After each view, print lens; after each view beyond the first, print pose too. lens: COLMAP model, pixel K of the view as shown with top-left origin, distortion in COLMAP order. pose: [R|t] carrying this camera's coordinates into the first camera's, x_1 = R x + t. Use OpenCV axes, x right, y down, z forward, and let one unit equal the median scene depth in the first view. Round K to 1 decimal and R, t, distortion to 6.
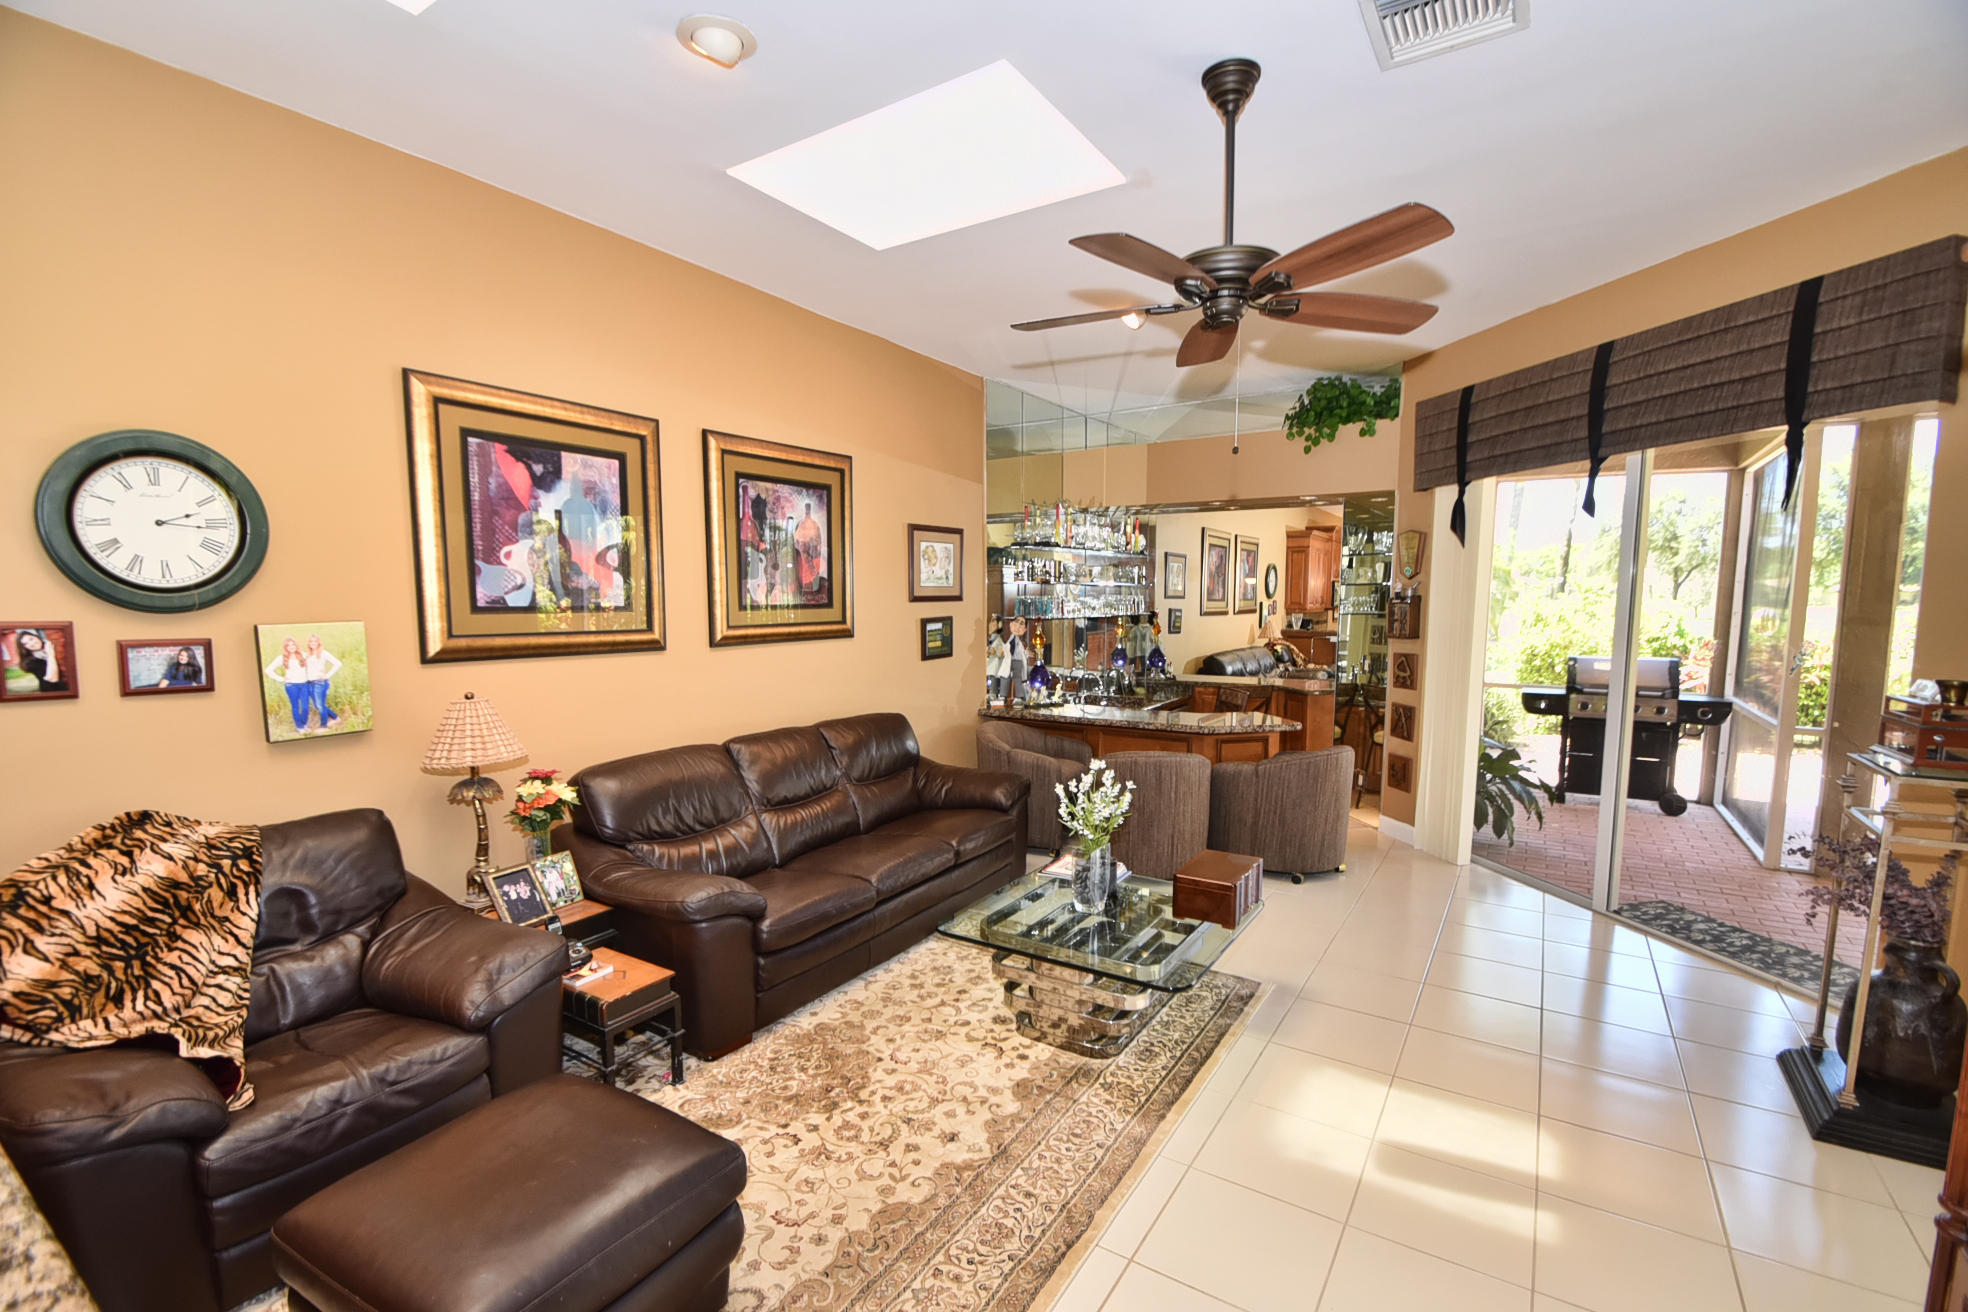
lens RADIAL K [[861.5, 0, 980.2], [0, 861.5, 696.3], [0, 0, 1]] dist [0.003849, -0.010439]
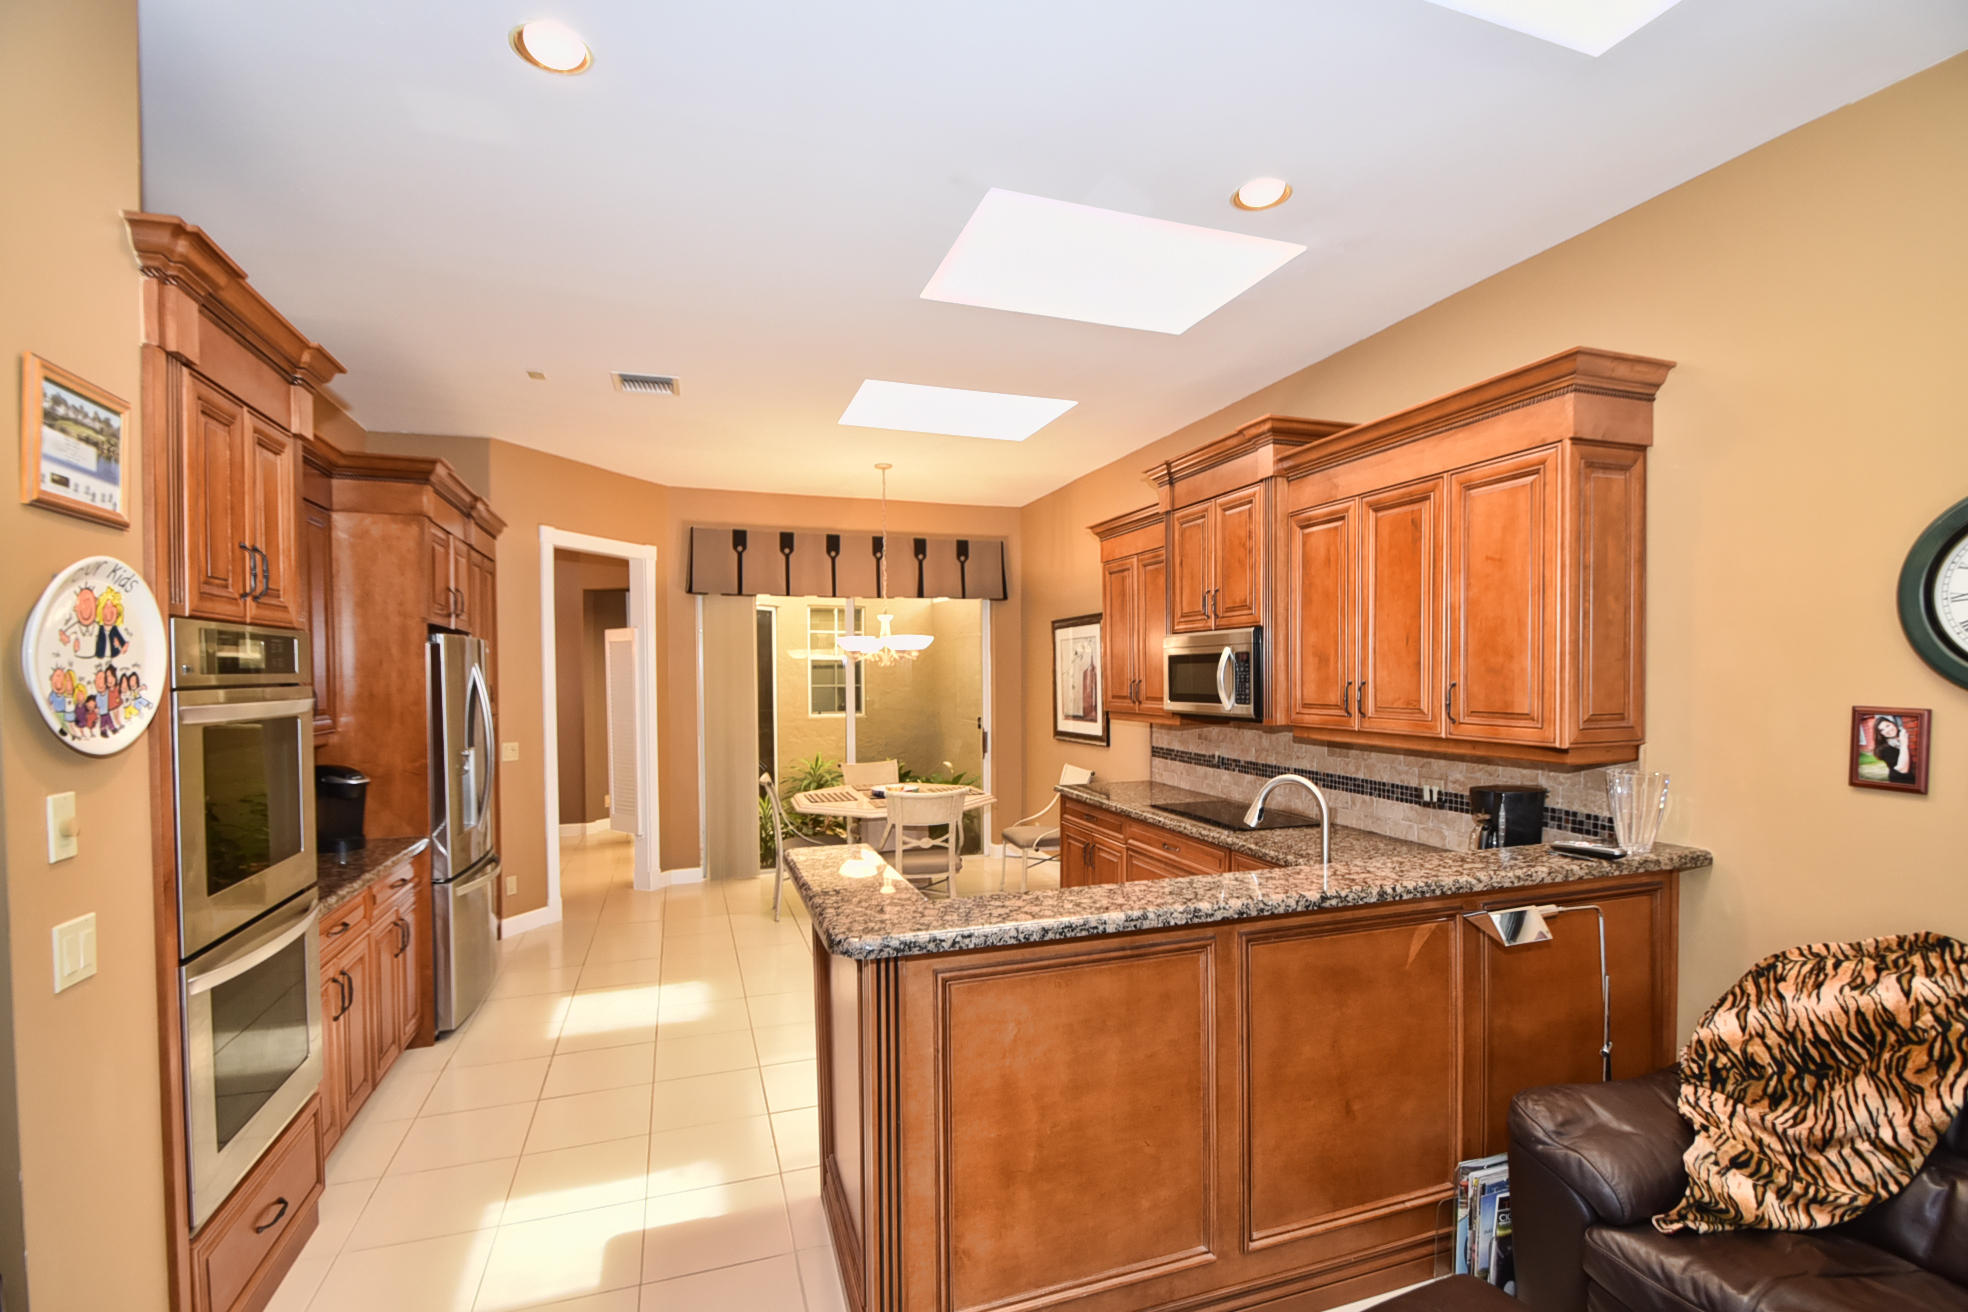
lens RADIAL K [[889.4, 0, 984.2], [0, 889.4, 693.1], [0, 0, 1]] dist [0.004824, -0.012702]
pose [[-0.614516, 0.021475, -0.788612, 0.178307], [-0.083324, 0.992271, 0.091949, -0.067758], [0.784492, 0.122215, -0.607977, 0.493949]]
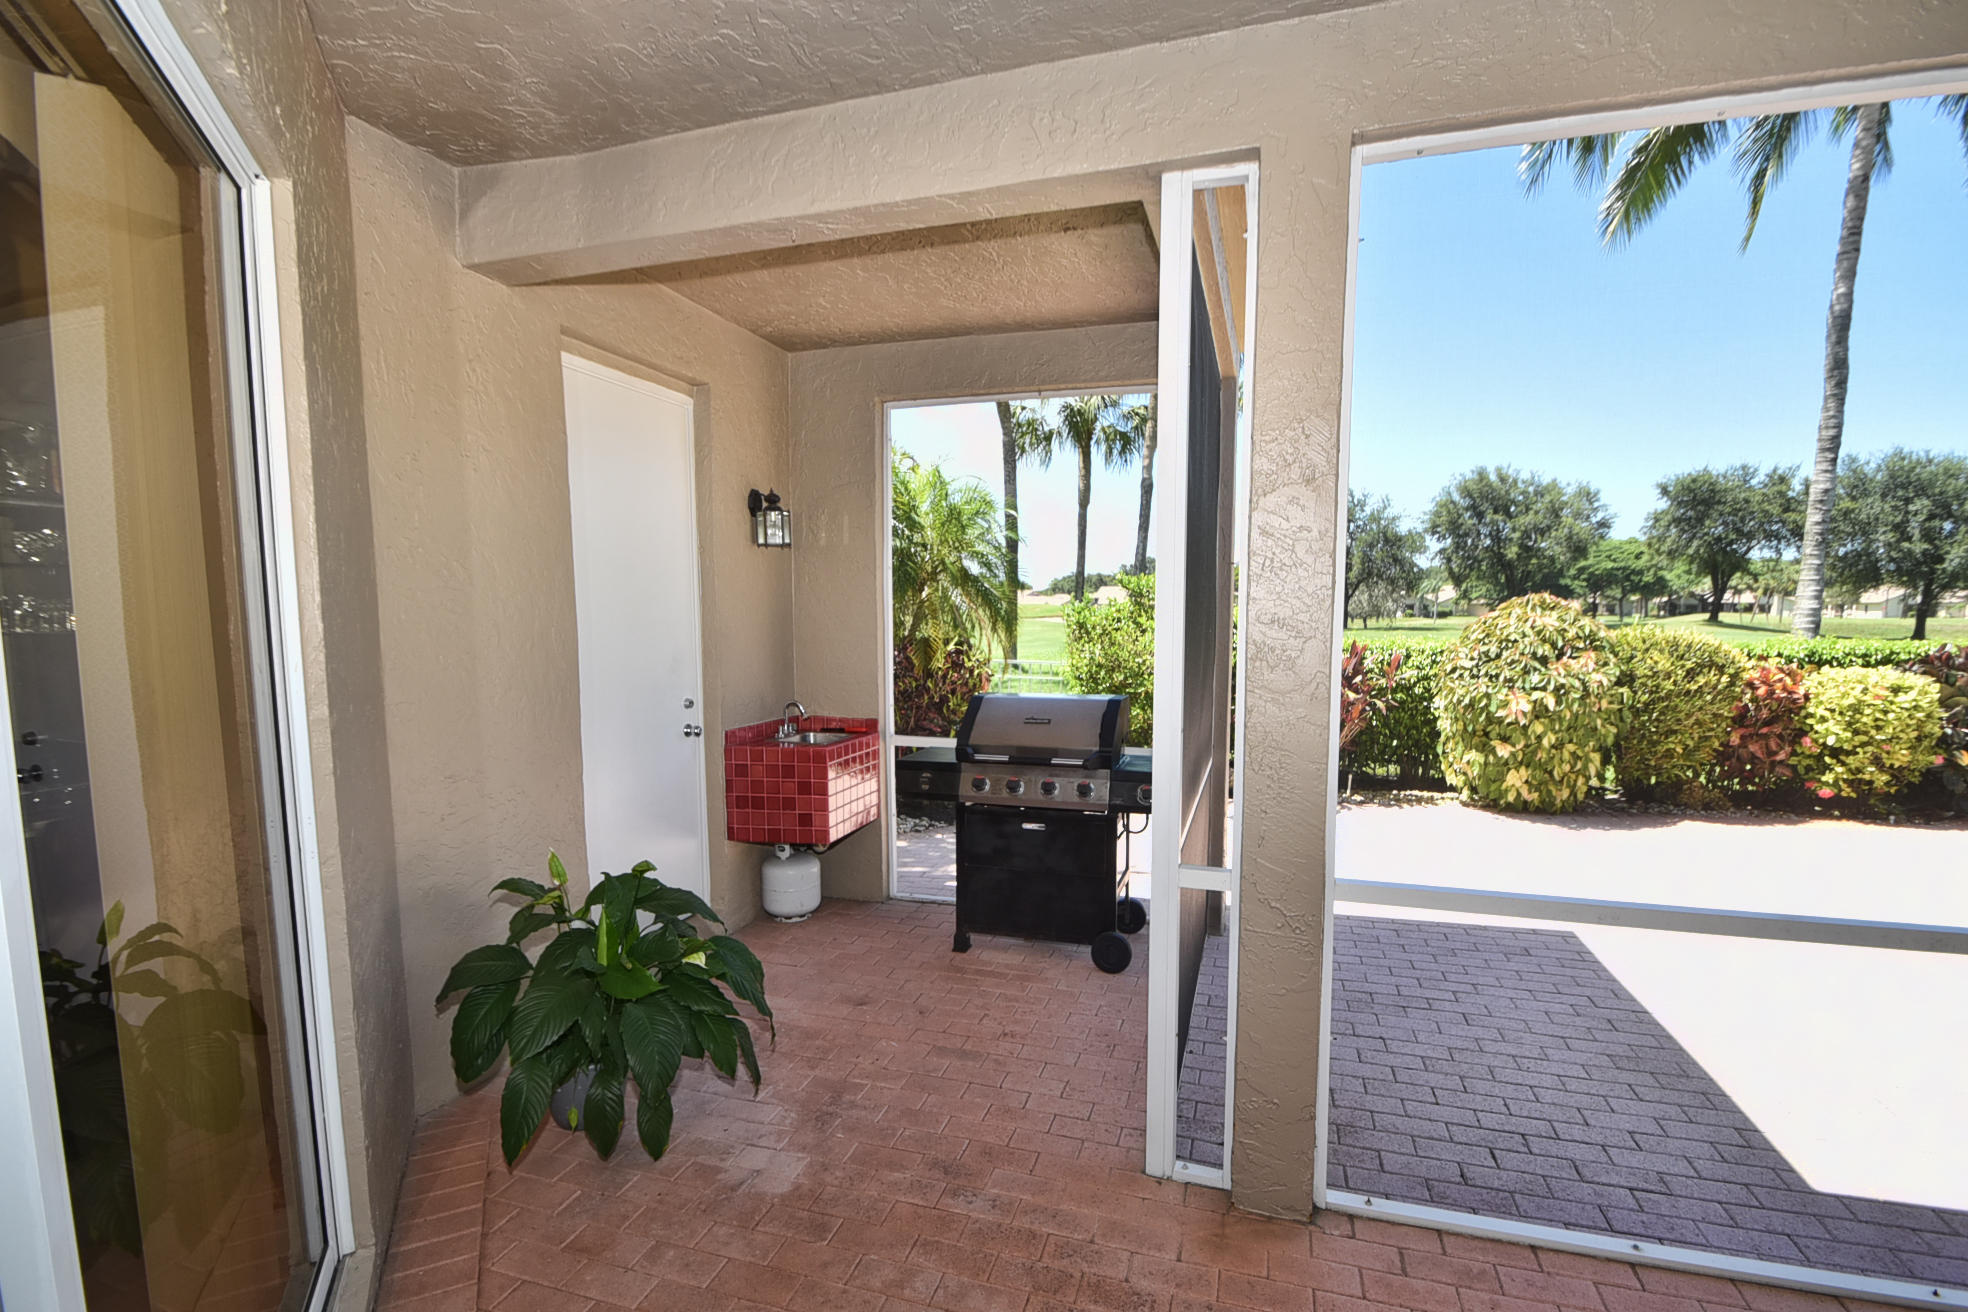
lens RADIAL K [[870.7, 0, 992.0], [0, 870.7, 695.6], [0, 0, 1]] dist [0.013117, -0.016614]
pose [[0.963073, -0.025779, 0.268002, 1.102635], [0.030165, 0.999470, -0.012259, -0.078839], [-0.267544, 0.019890, 0.963340, 0.869205]]
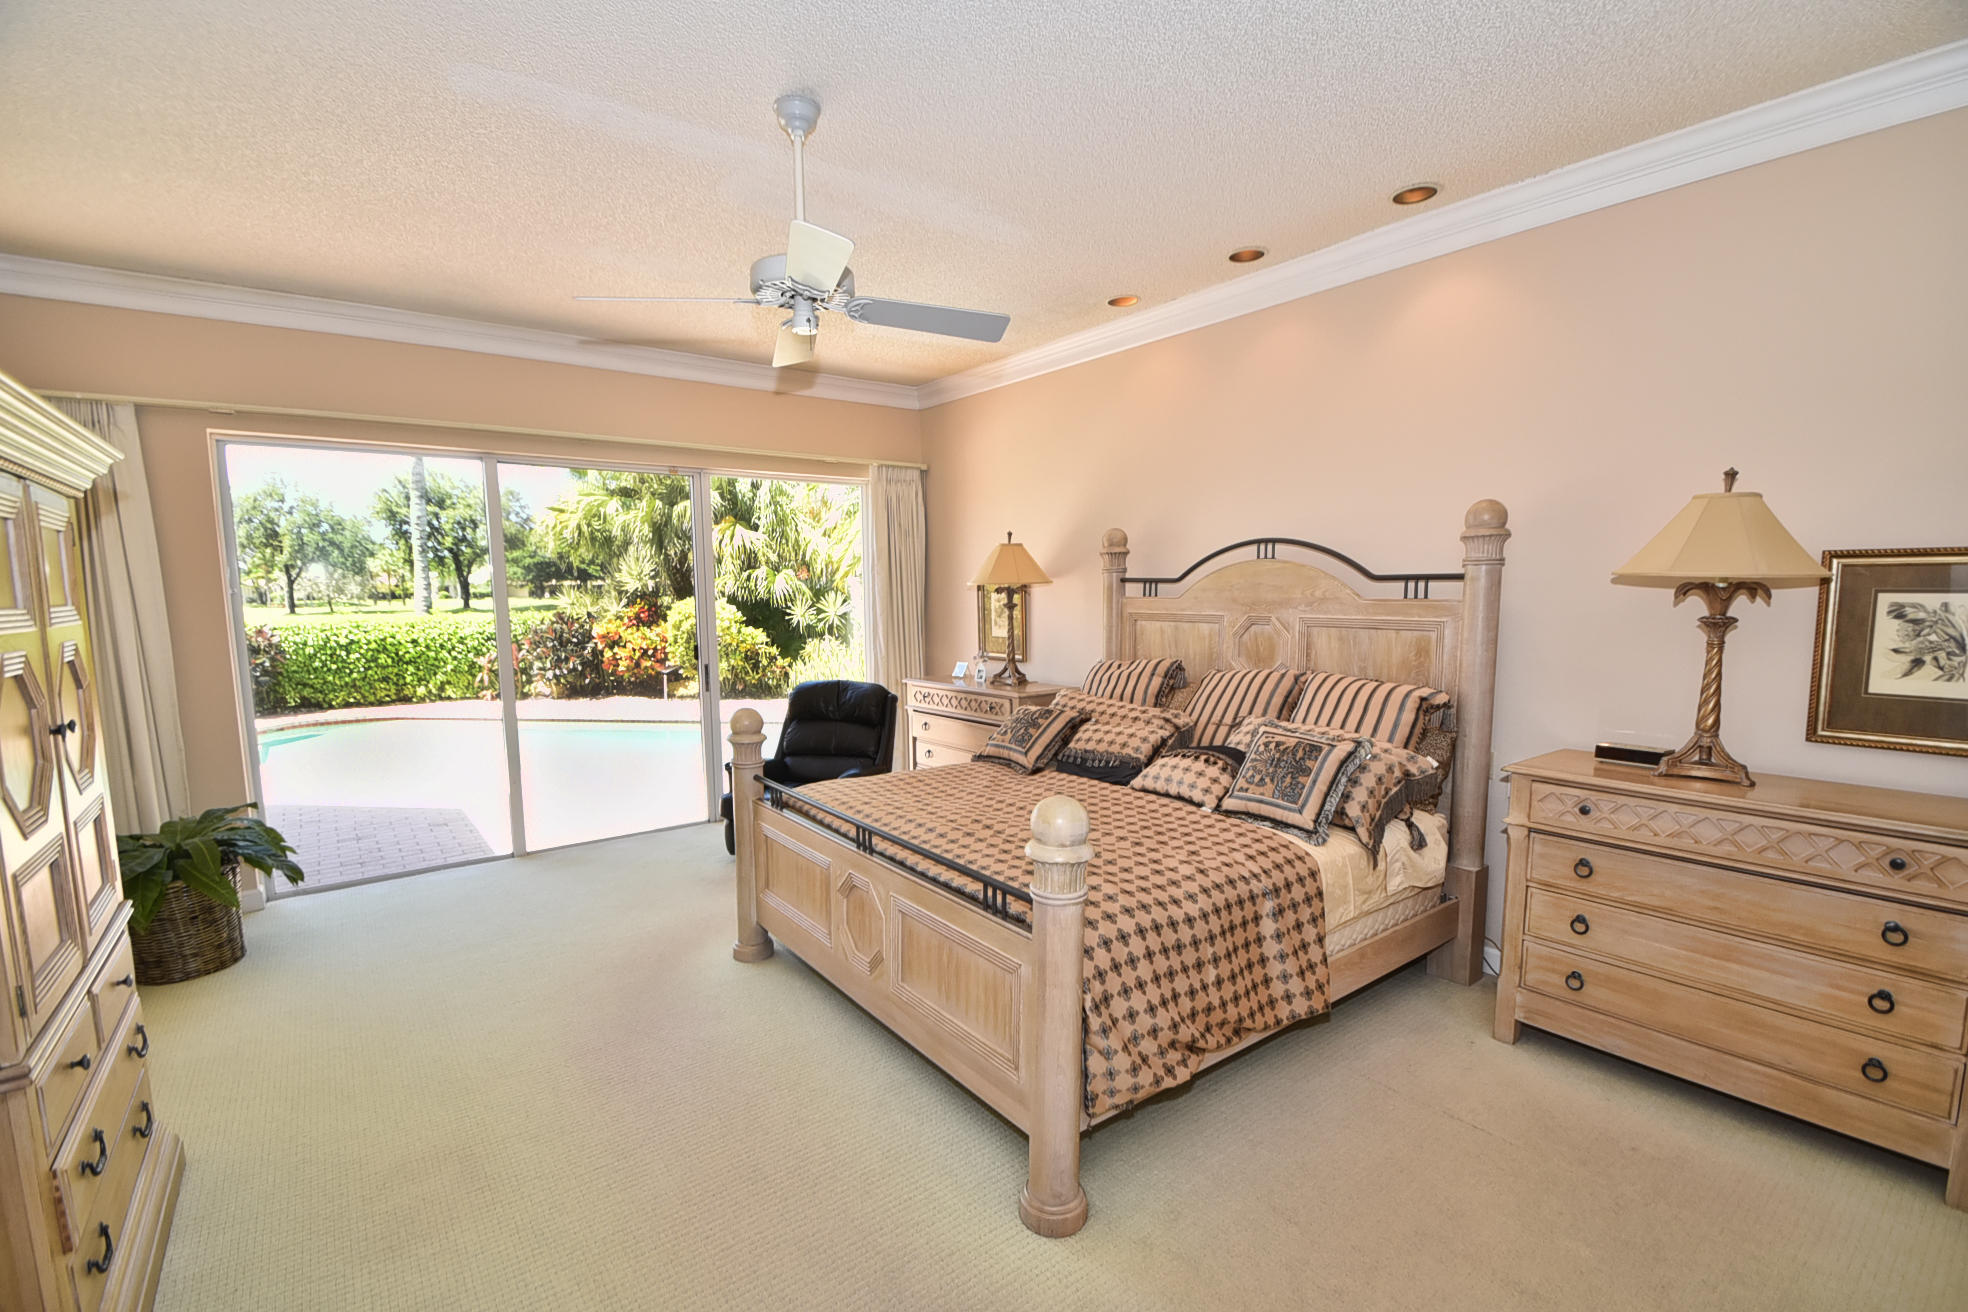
lens RADIAL K [[869.5, 0, 984.8], [0, 869.5, 692.8], [0, 0, 1]] dist [0.003859, -0.010218]
pose [[0.343777, -0.115938, 0.931867, 1.506230], [0.114110, 0.990153, 0.081093, 0.179493], [-0.932092, 0.078457, 0.353622, -1.772975]]
